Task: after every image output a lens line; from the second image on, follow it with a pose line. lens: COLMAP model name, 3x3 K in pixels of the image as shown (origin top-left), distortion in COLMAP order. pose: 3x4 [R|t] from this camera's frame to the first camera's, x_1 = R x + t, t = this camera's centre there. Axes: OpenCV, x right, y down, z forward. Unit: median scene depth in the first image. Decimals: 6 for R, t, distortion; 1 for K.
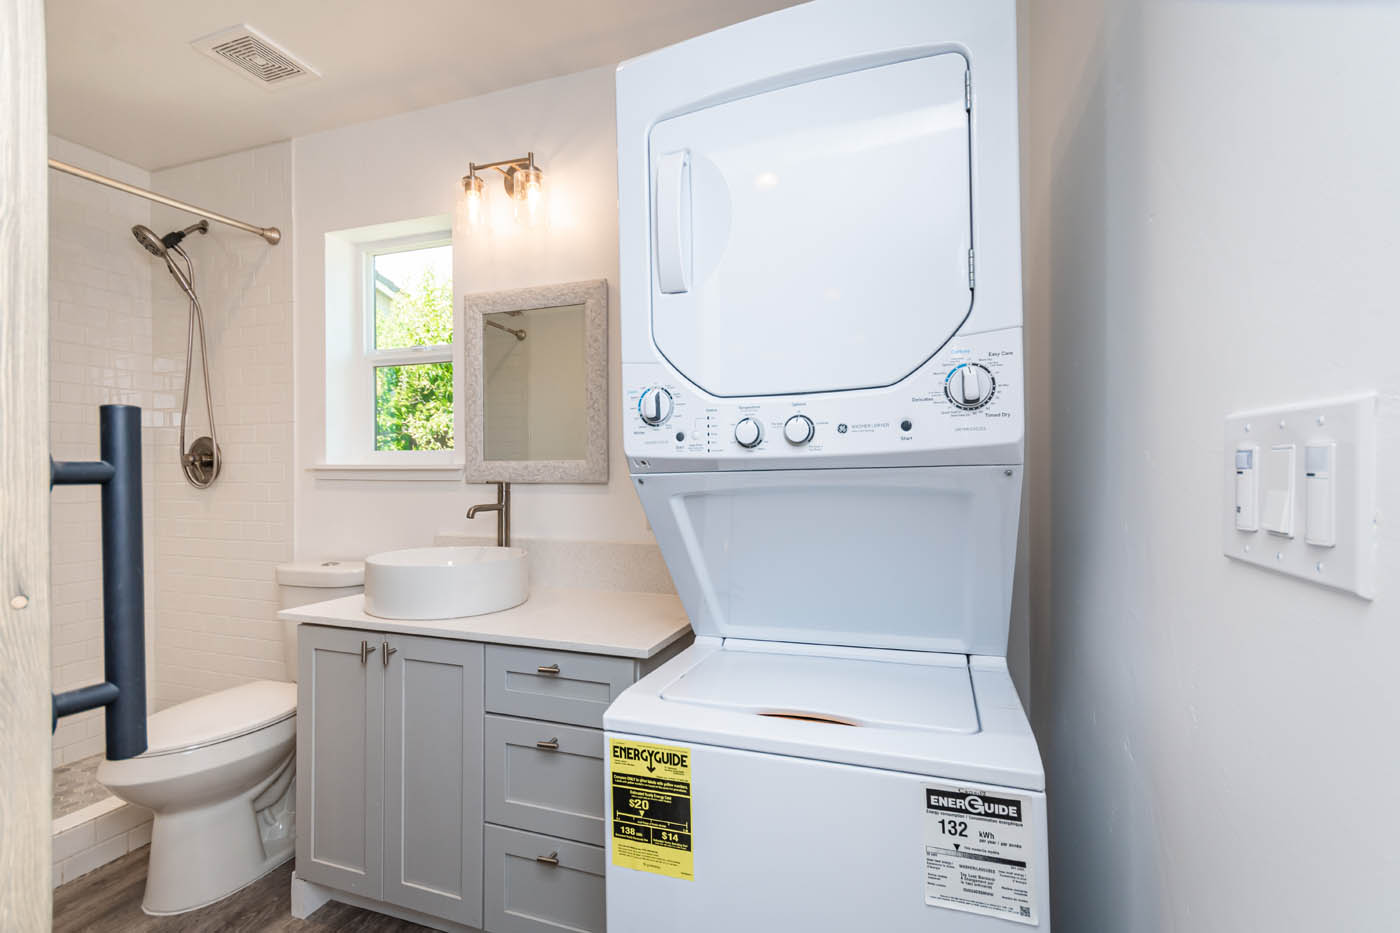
lens RADIAL K [[622.5, 0, 712.9], [0, 622.5, 476.9], [0, 0, 1]] dist [0.002517, -0.000073]
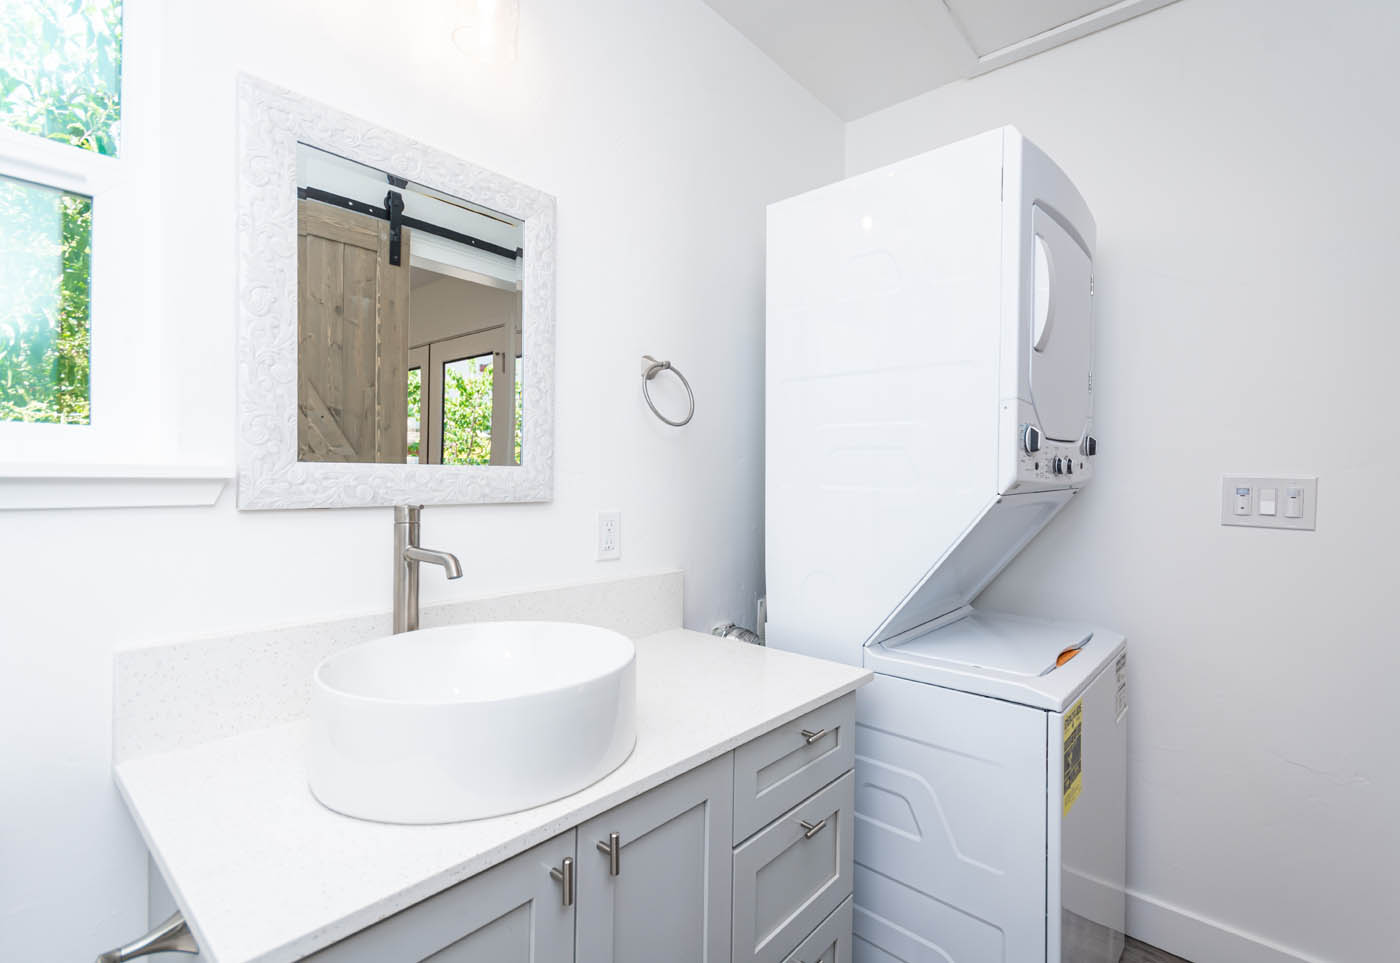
lens RADIAL K [[644.2, 0, 736.0], [0, 644.2, 486.2], [0, 0, 1]] dist [0.000041, -0.000178]
pose [[0.339956, -0.008872, 0.940399, -0.706701], [-0.011526, 0.999841, 0.013600, -0.017191], [-0.940371, -0.015462, 0.339800, 0.532277]]
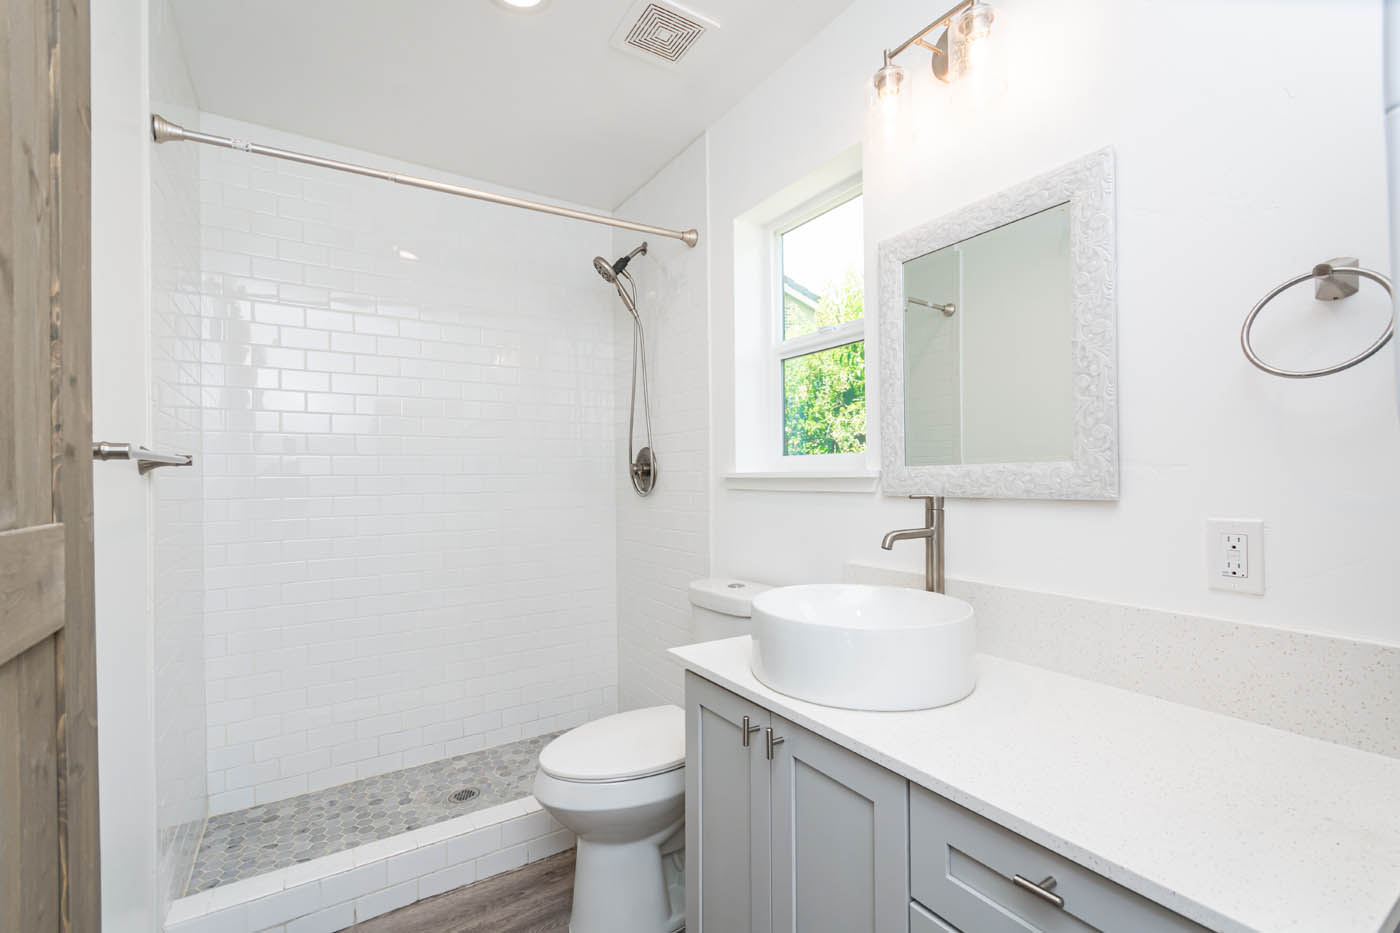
lens RADIAL K [[622.5, 0, 712.9], [0, 622.5, 476.9], [0, 0, 1]] dist [0.002517, -0.000073]
pose [[0.793681, -0.007059, -0.608294, -0.107136], [0.005389, 0.999975, -0.004573, -0.010579], [0.608311, 0.000351, 0.793699, 0.294361]]
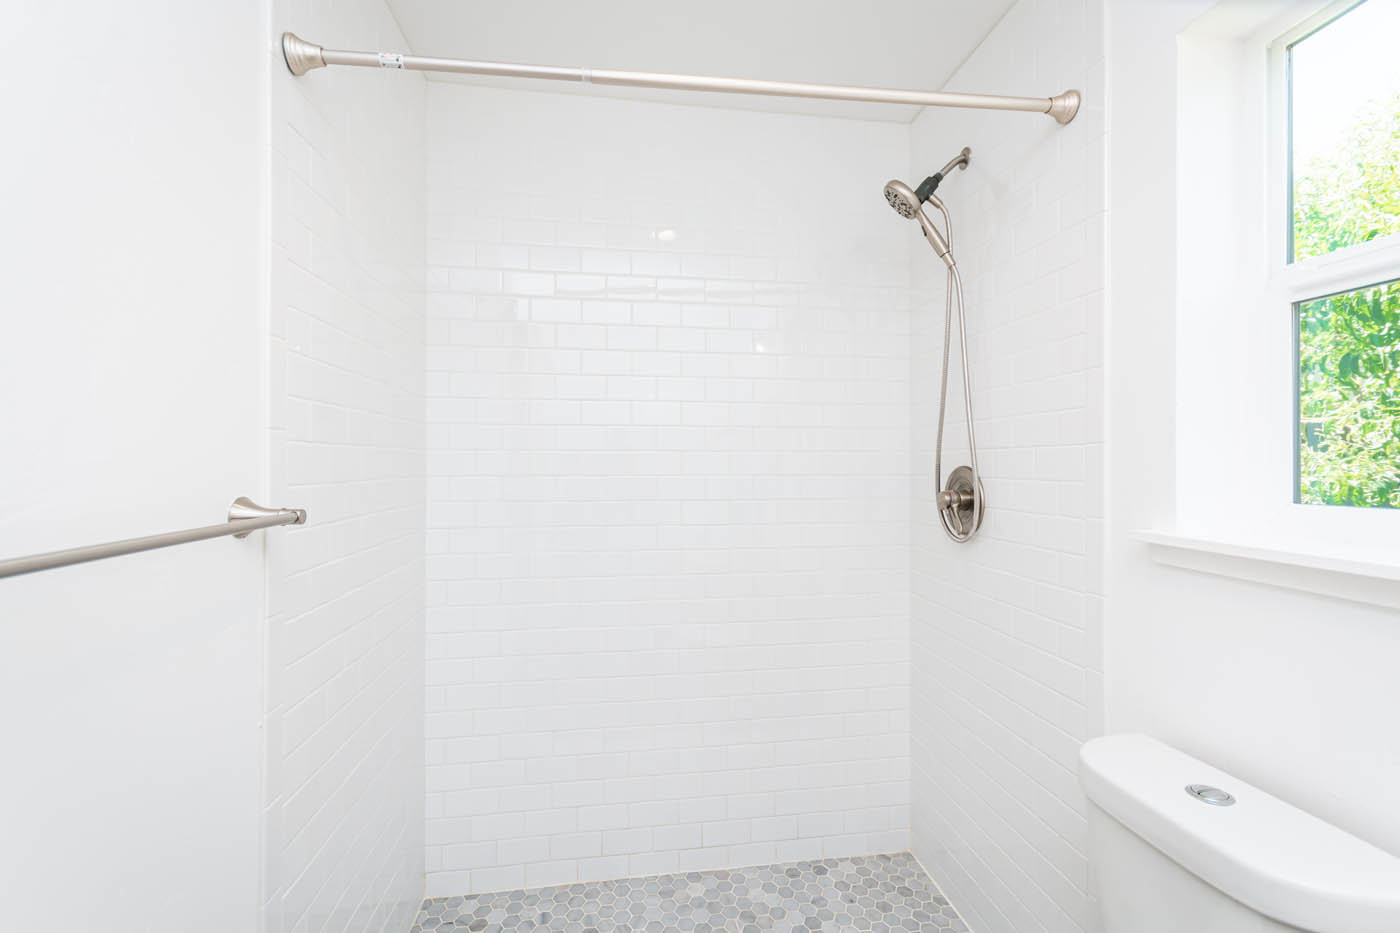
lens RADIAL K [[625.0, 0, 713.3], [0, 625.0, 463.9], [0, 0, 1]] dist [0.000866, 0.000165]
pose [[0.473231, 0.000507, -0.880938, -0.432643], [-0.007506, 0.999966, -0.003457, -0.077944], [0.880907, 0.008248, 0.473218, 0.549660]]
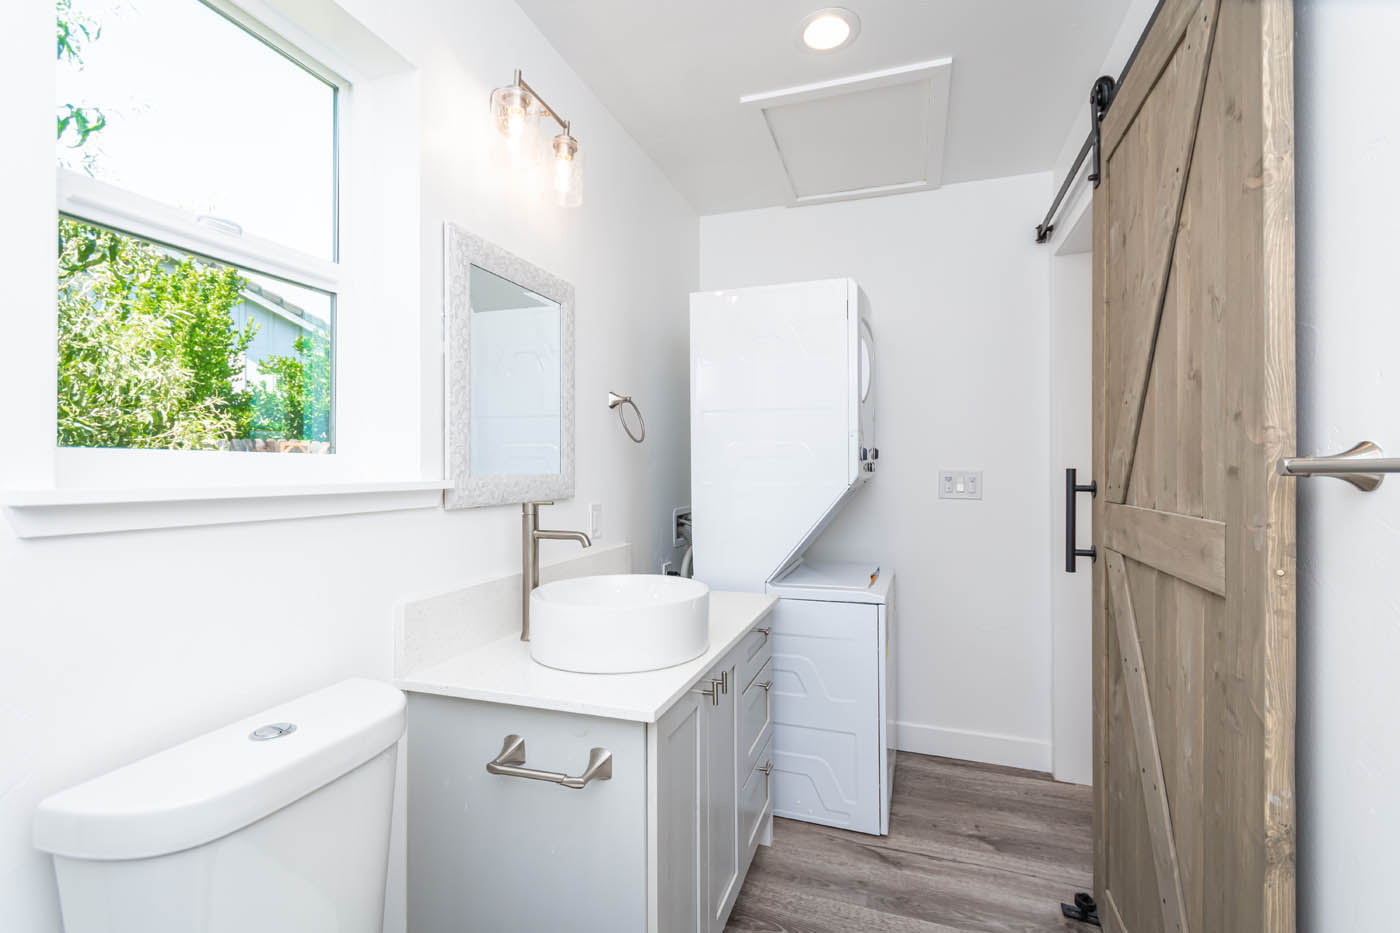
lens RADIAL K [[625.0, 0, 713.3], [0, 625.0, 463.9], [0, 0, 1]] dist [0.000866, 0.000165]
pose [[-0.031571, 0.006126, 0.999483, -1.069992], [0.004906, 0.999970, -0.005974, -0.033223], [-0.999489, 0.004715, -0.031600, 0.756636]]
